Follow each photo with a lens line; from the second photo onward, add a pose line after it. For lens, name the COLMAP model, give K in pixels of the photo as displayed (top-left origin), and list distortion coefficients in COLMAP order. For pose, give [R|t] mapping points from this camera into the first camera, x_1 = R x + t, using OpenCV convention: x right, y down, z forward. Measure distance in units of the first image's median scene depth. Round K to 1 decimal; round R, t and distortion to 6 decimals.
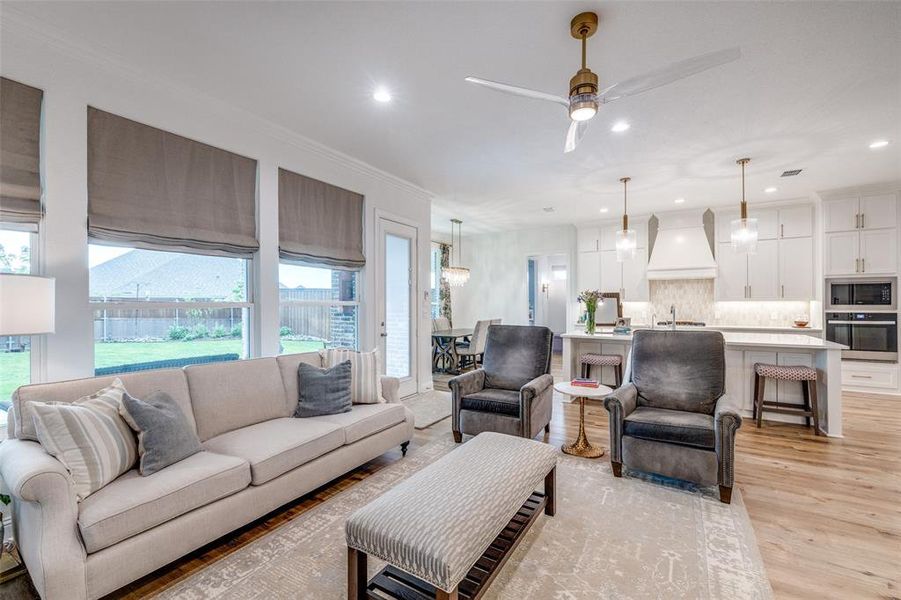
lens RADIAL K [[376.4, 0, 458.7], [0, 376.4, 300.5], [0, 0, 1]] dist [0.004284, -0.001113]
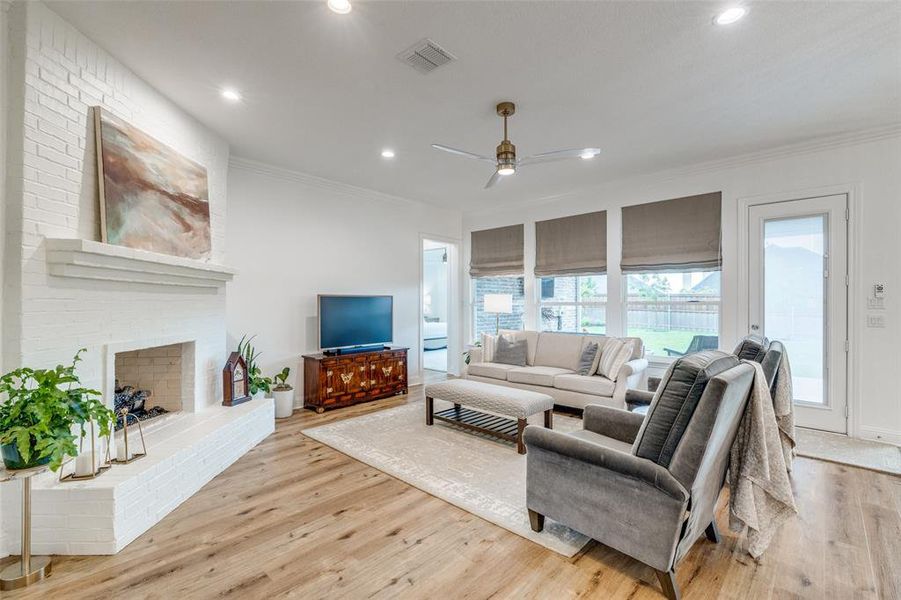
lens RADIAL K [[410.9, 0, 458.9], [0, 410.9, 302.0], [0, 0, 1]] dist [-0.000368, -0.000483]
pose [[-0.201591, 0.003464, -0.979464, 0.787347], [0.007869, 0.999967, 0.001917, -0.002475], [0.979438, -0.007321, -0.201612, 0.474722]]
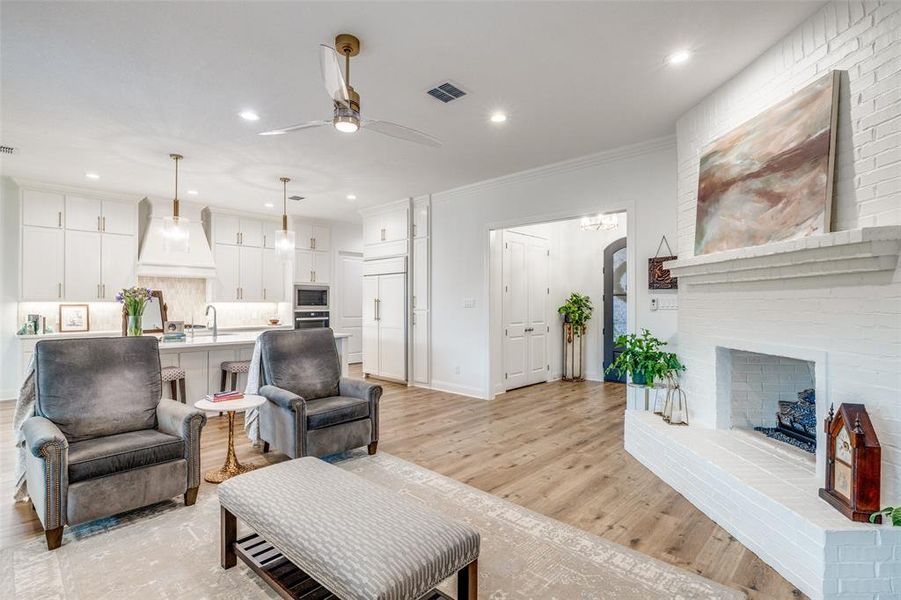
lens RADIAL K [[424.9, 0, 449.8], [0, 424.9, 304.6], [0, 0, 1]] dist [-0.015318, 0.000812]
pose [[0.232560, 0.002070, 0.972580, -0.315834], [-0.009097, 0.999959, 0.000047, 0.003092], [-0.972540, -0.008859, 0.232569, 0.181459]]
